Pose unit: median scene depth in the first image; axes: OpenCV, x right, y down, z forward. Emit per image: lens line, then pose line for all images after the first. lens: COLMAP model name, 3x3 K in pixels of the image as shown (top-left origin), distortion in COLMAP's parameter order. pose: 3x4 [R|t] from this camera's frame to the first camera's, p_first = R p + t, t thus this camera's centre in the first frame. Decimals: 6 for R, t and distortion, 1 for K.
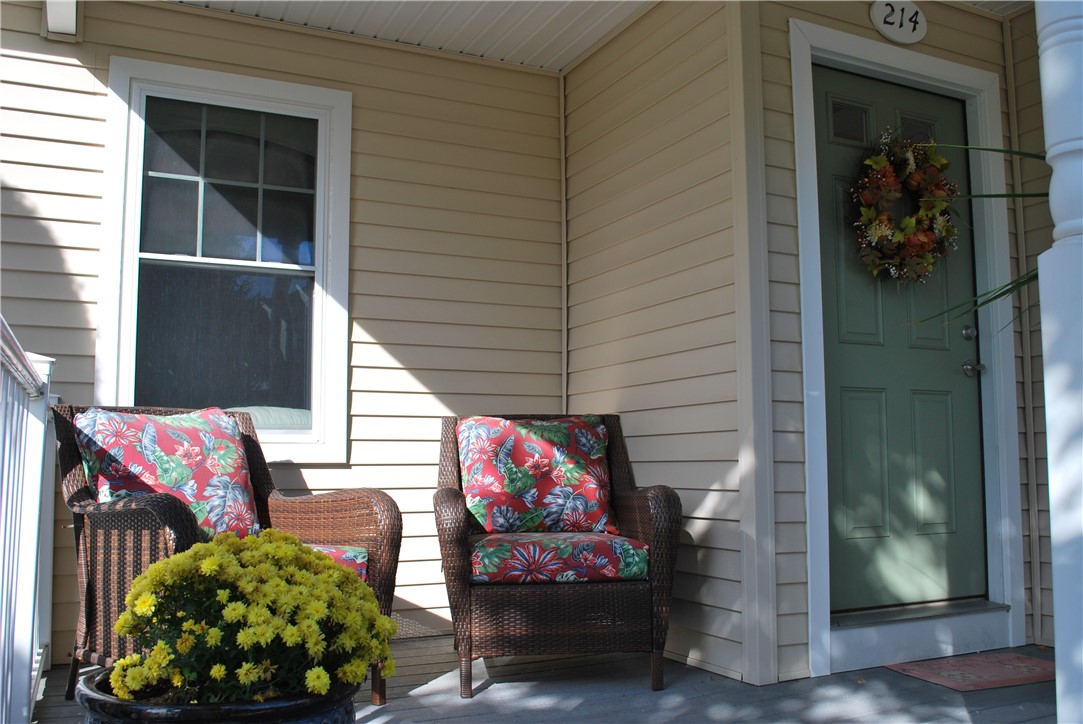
lens RADIAL K [[1010.6, 0, 541.4], [0, 1010.6, 363.7], [0, 0, 1]] dist [-0.044992, 0.000000]
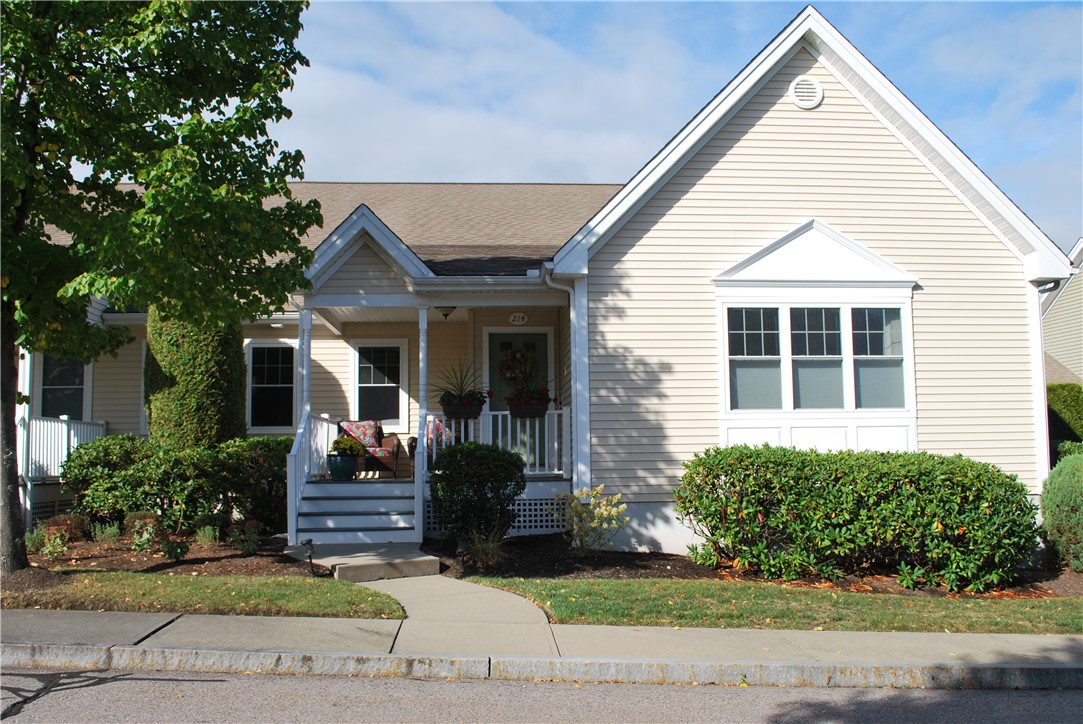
lens RADIAL K [[1010.6, 0, 543.2], [0, 1010.6, 363.2], [0, 0, 1]] dist [-0.044992, 0.000000]
pose [[0.926059, -0.045861, -0.374583, 1.947739], [0.043908, 0.998941, -0.013752, -0.107829], [0.374817, -0.003712, 0.927091, -2.697974]]
